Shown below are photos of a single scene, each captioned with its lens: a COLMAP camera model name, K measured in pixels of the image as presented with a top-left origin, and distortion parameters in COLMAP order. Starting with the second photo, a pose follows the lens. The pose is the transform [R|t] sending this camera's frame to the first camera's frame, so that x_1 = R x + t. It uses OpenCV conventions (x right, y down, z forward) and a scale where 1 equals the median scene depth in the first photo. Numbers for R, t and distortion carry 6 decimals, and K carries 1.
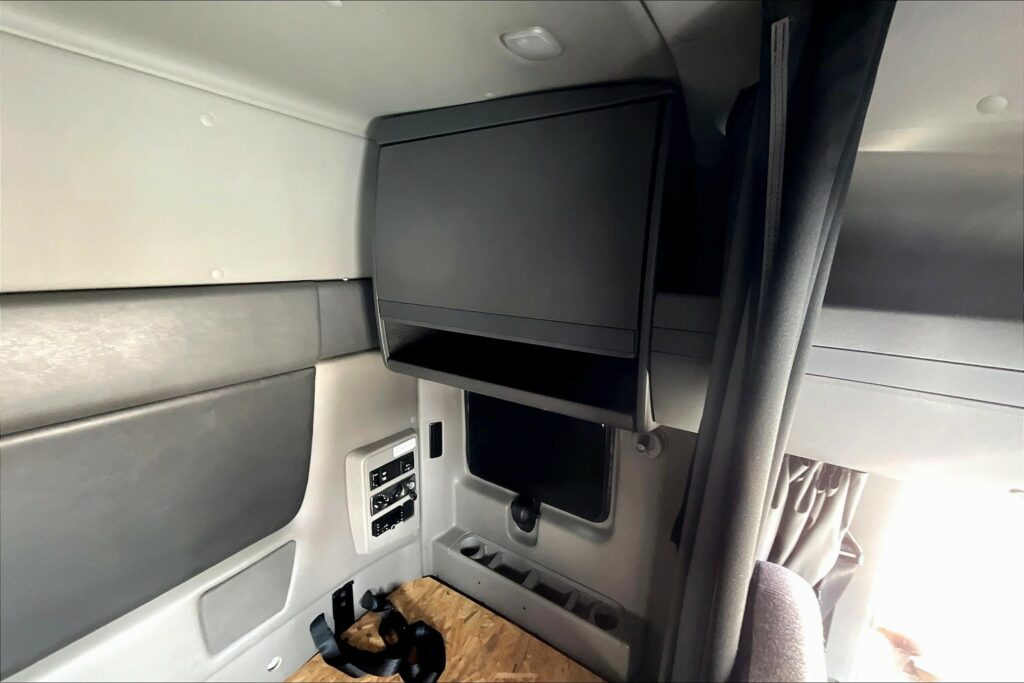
lens RADIAL K [[410.5, 0, 518.5], [0, 410.5, 340.1], [0, 0, 1]] dist [-0.002540, -0.000175]
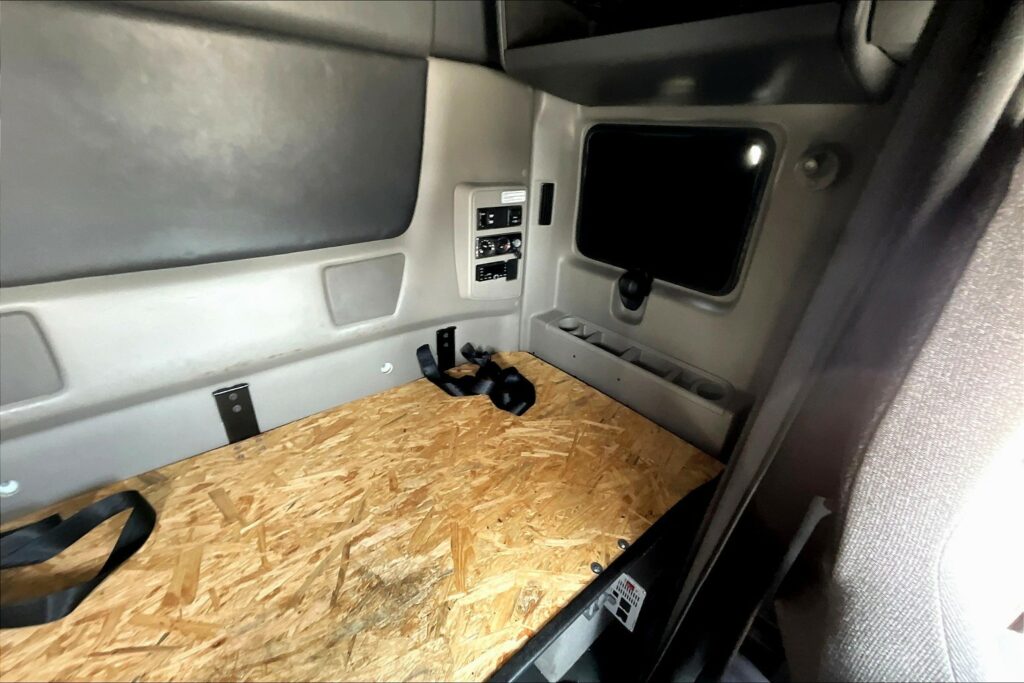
lens RADIAL K [[410.5, 0, 518.5], [0, 410.5, 340.1], [0, 0, 1]] dist [-0.002540, -0.000175]
pose [[0.961298, 0.146473, -0.233347, -0.000019], [-0.086672, 0.964742, 0.248517, 0.345188], [0.261521, -0.218674, 0.940100, 0.049410]]
